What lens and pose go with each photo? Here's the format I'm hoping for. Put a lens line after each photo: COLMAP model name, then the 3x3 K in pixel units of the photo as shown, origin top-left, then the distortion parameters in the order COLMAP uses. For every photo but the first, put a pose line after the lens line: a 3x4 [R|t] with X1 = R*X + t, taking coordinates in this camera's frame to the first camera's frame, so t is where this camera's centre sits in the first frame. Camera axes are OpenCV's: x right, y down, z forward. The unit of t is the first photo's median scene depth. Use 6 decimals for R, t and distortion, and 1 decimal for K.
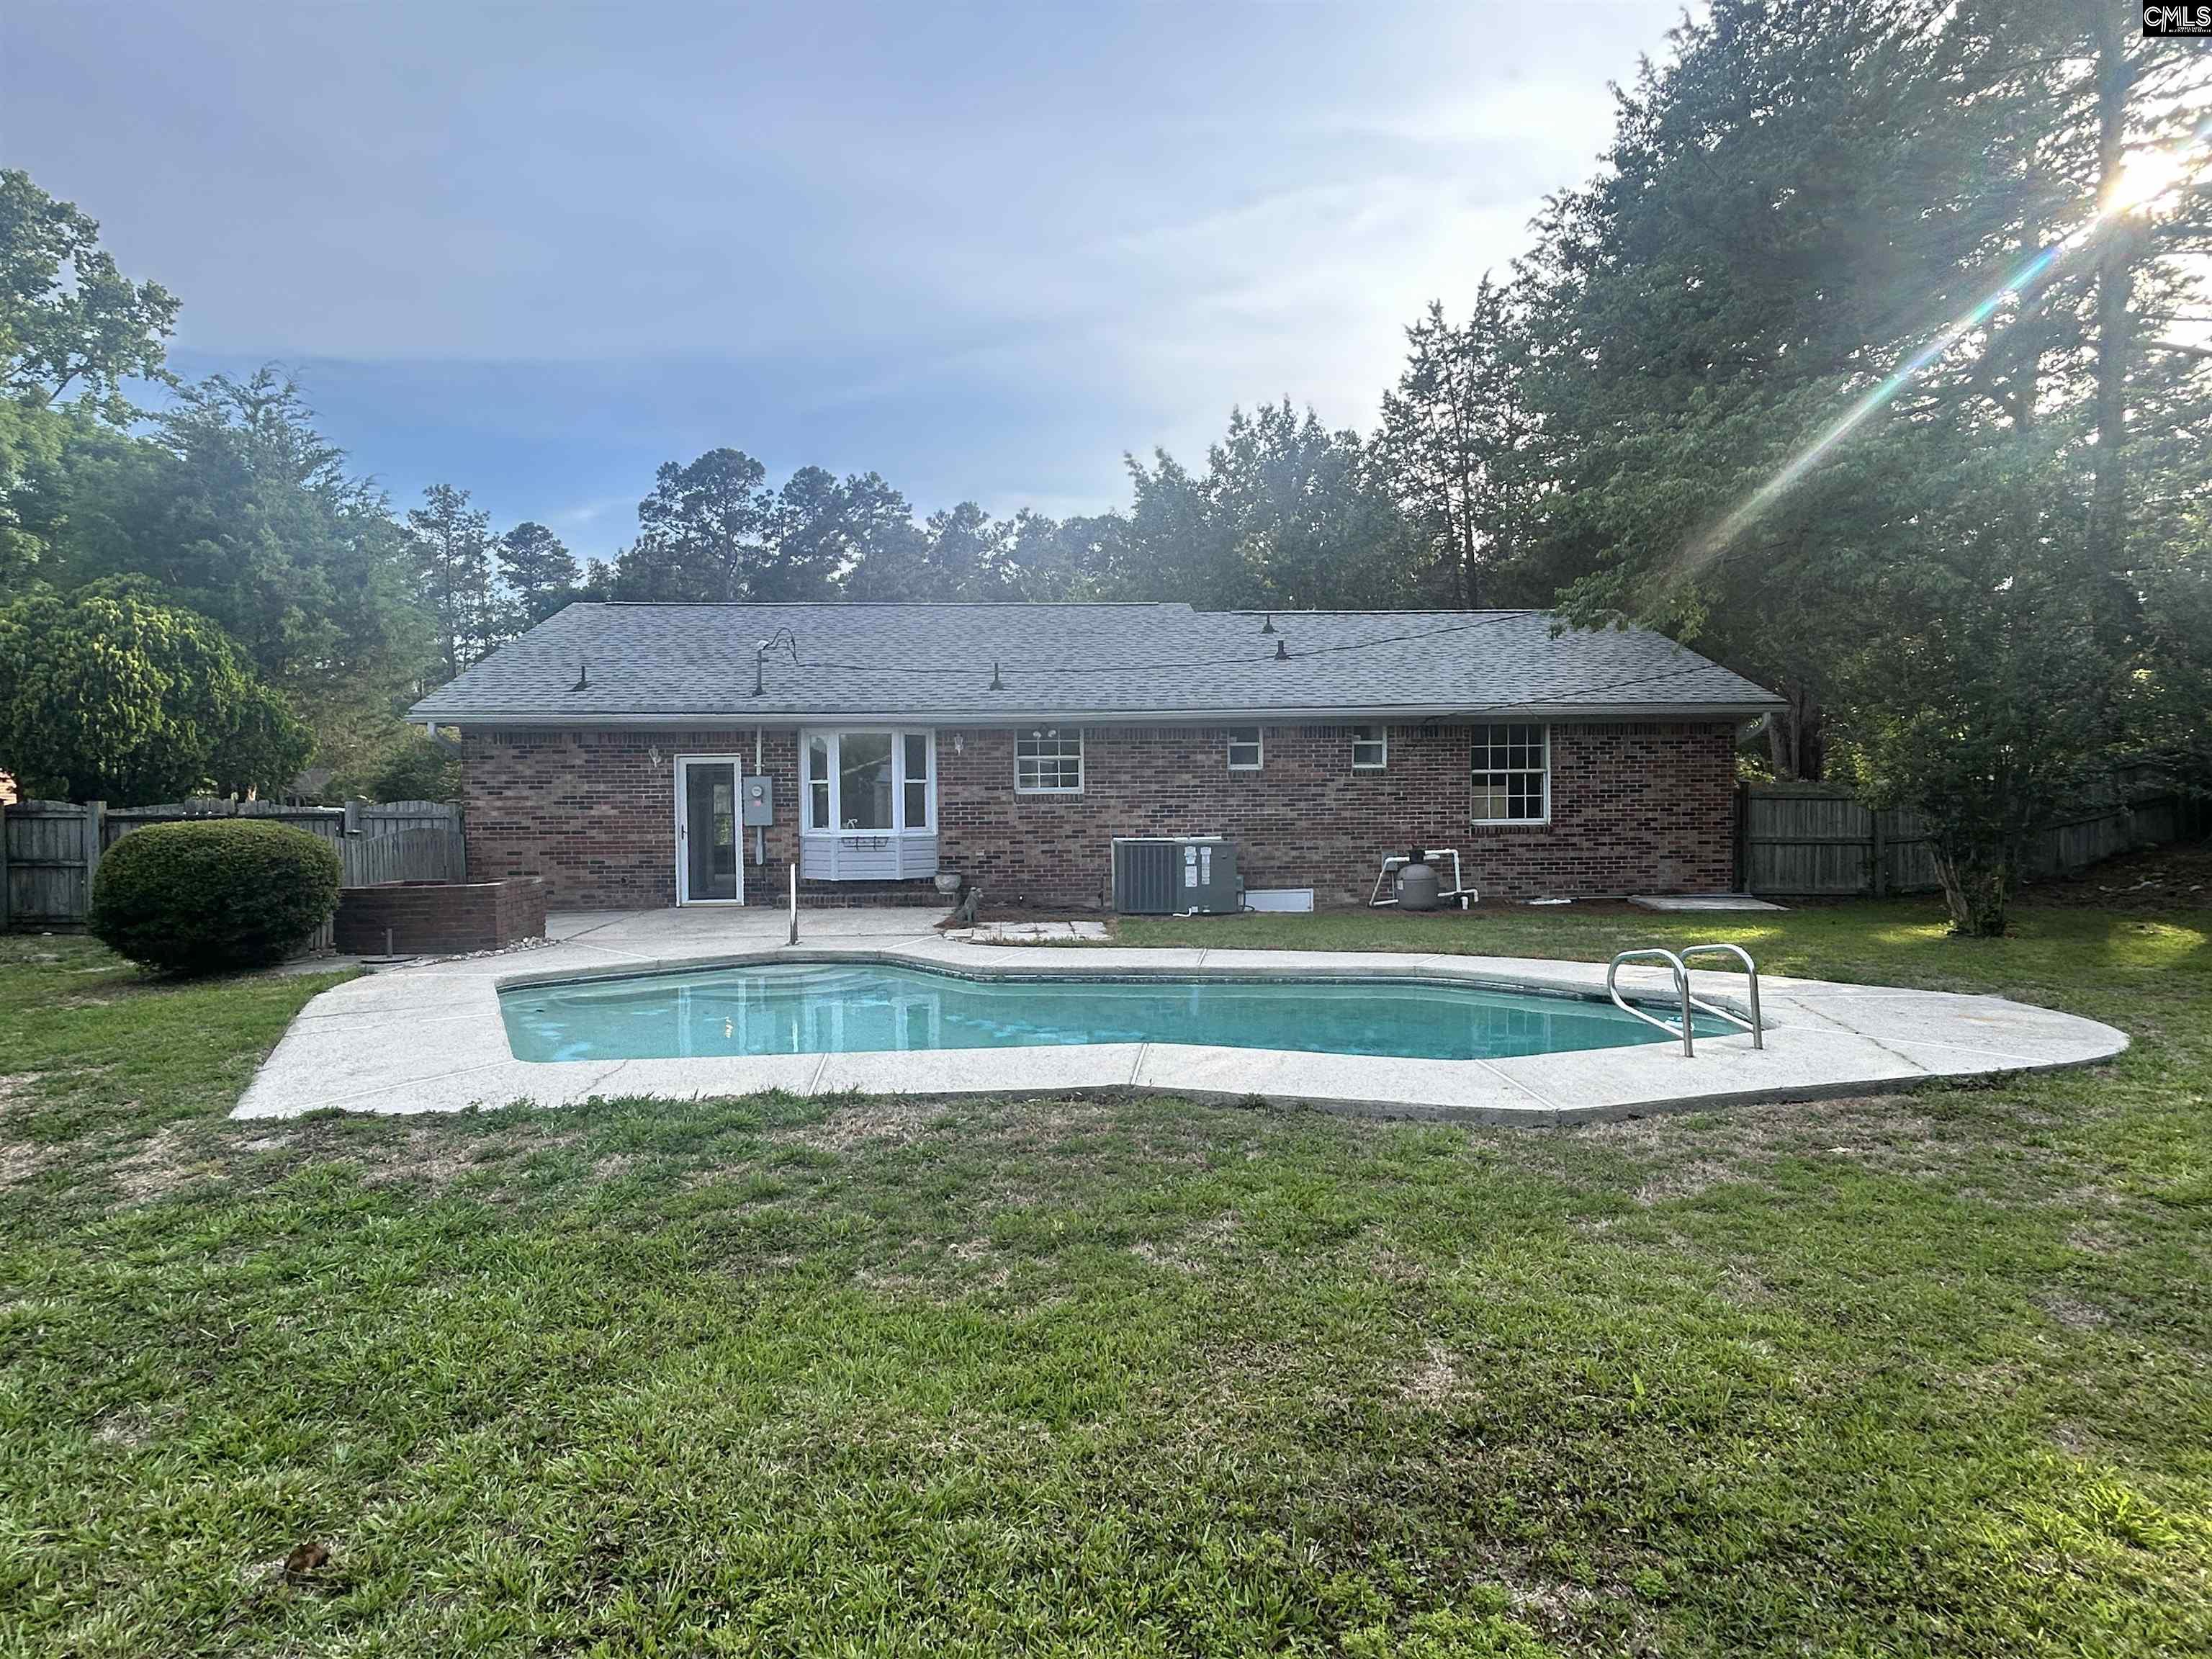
lens RADIAL K [[1159.1, 0, 1106.0], [0, 1159.1, 838.4], [0, 0, 1]] dist [0.000315, -0.000125]
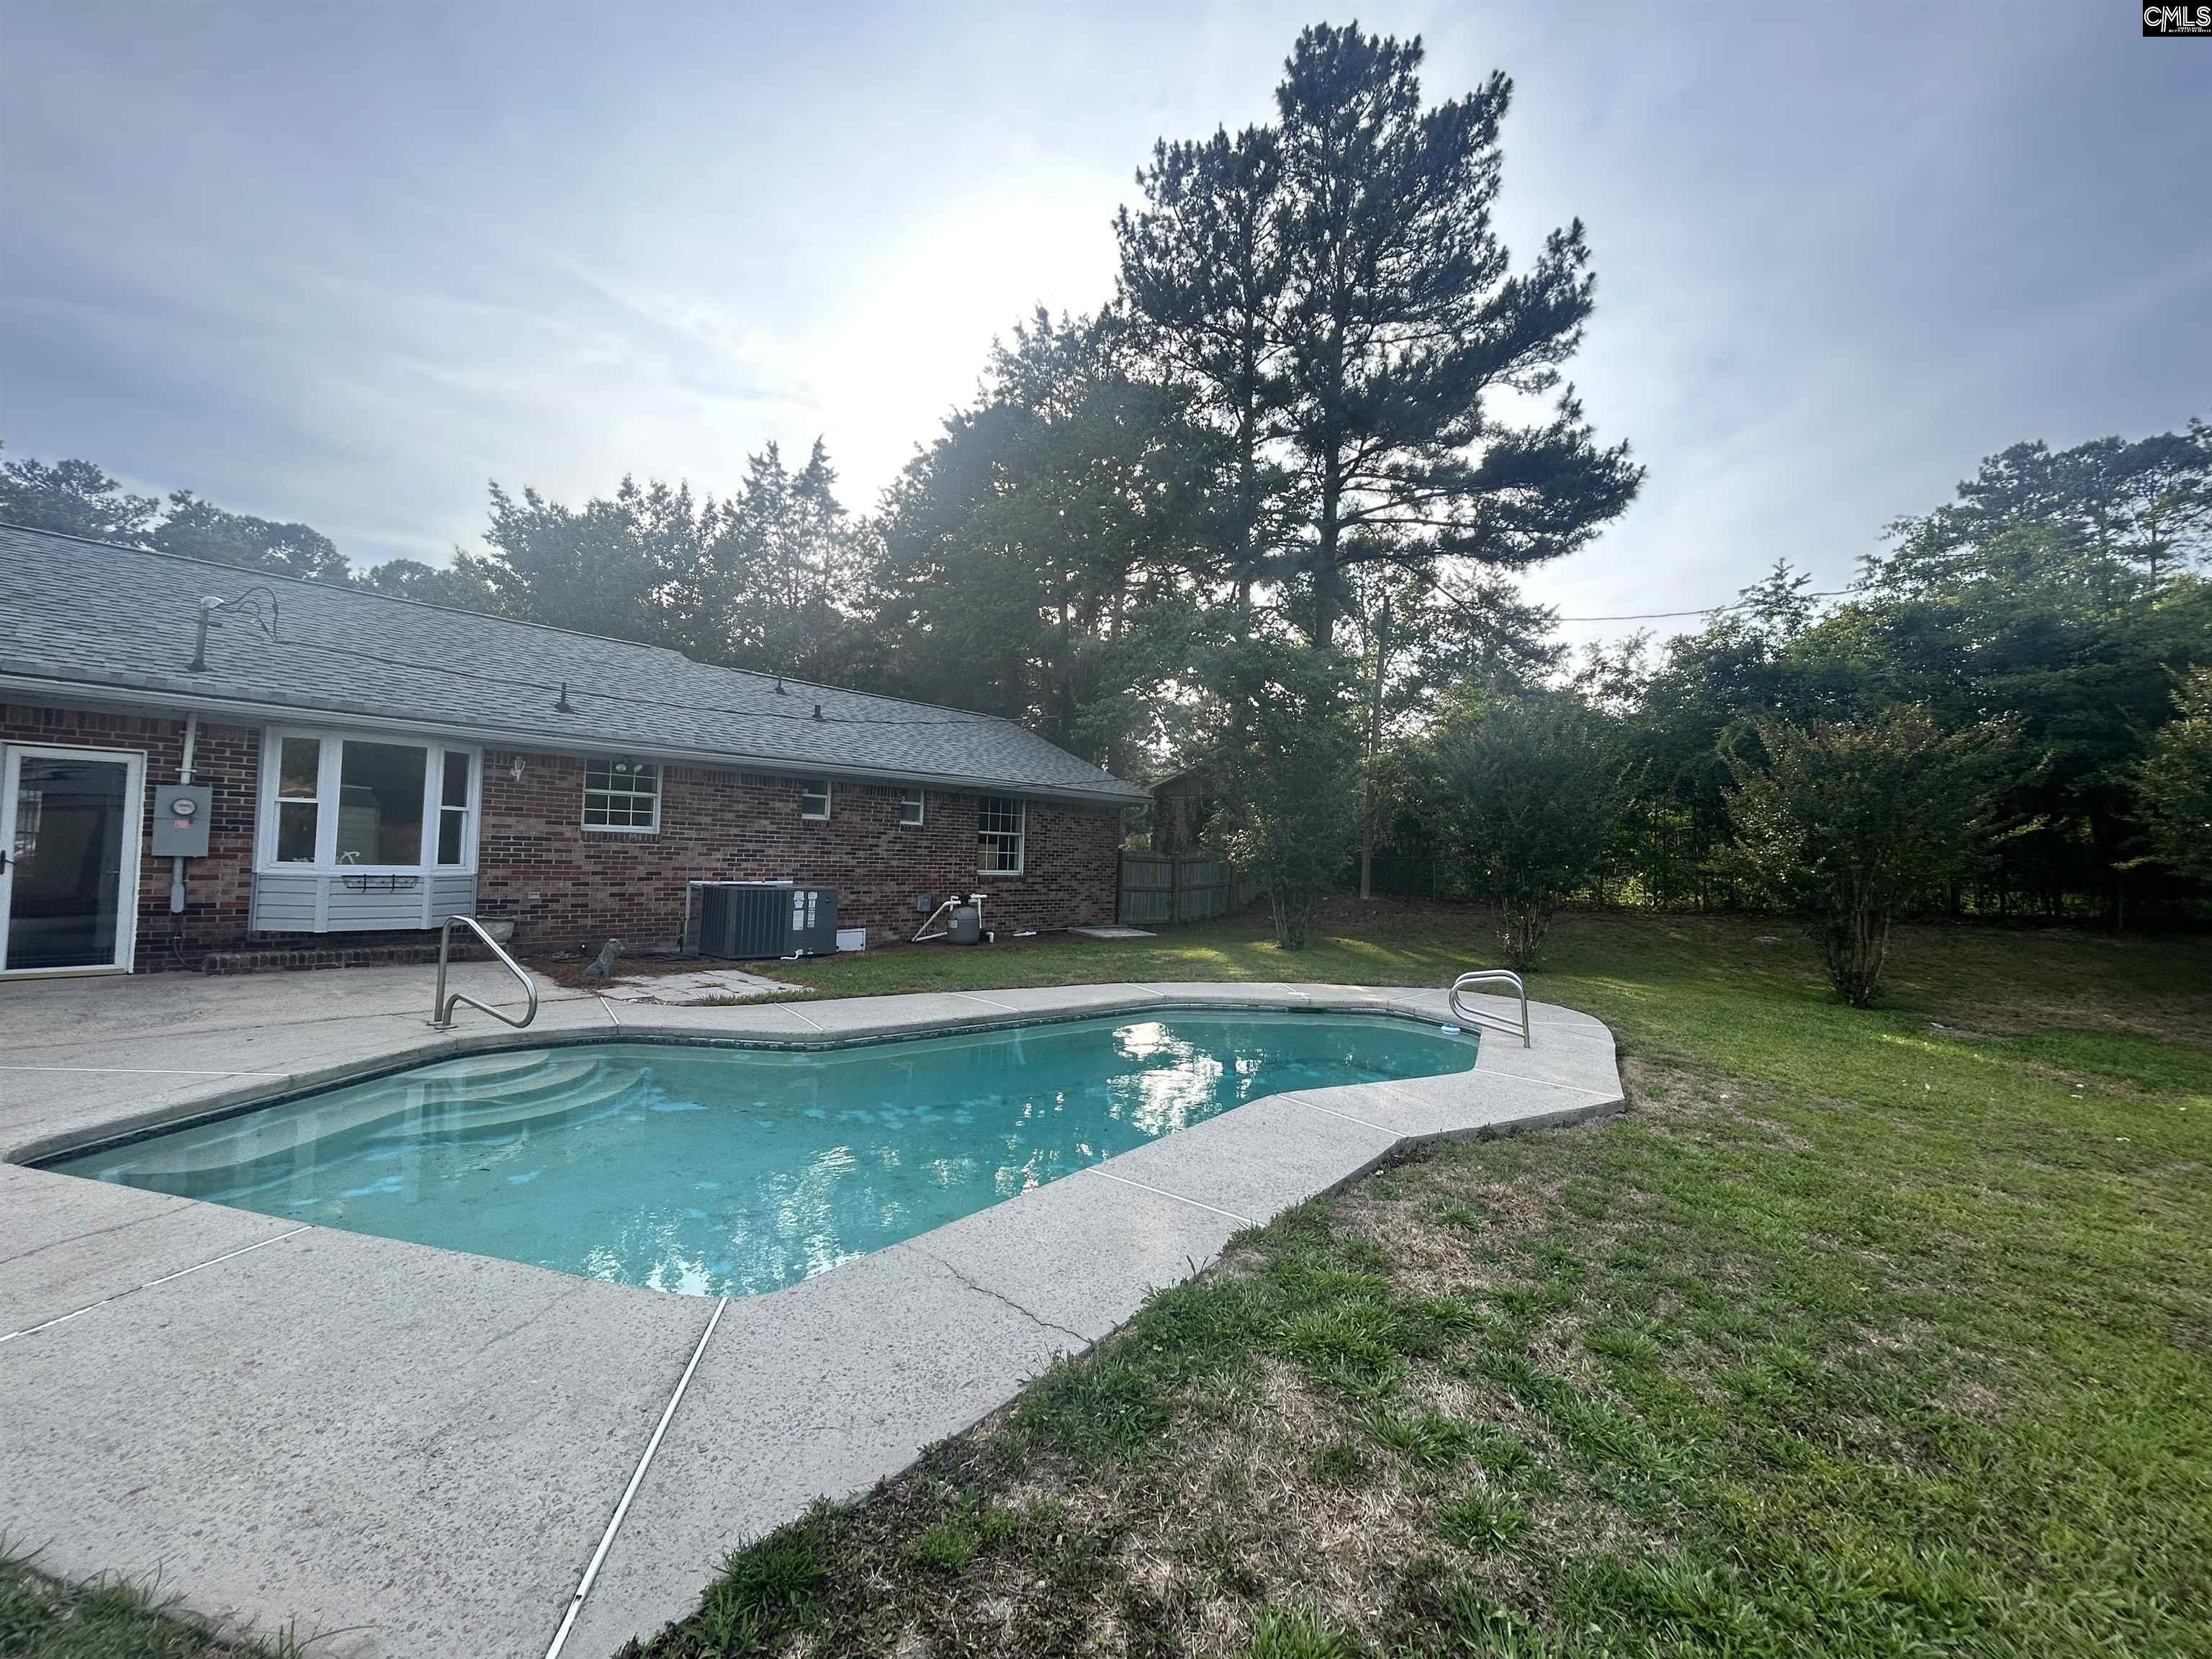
lens RADIAL K [[892.5, 0, 1114.6], [0, 892.5, 823.8], [0, 0, 1]] dist [0.020794, -0.005397]
pose [[0.716778, 0.060576, 0.694666, -0.267871], [-0.020120, 0.997601, -0.066232, -0.005382], [-0.697011, 0.033497, 0.716277, 0.209487]]
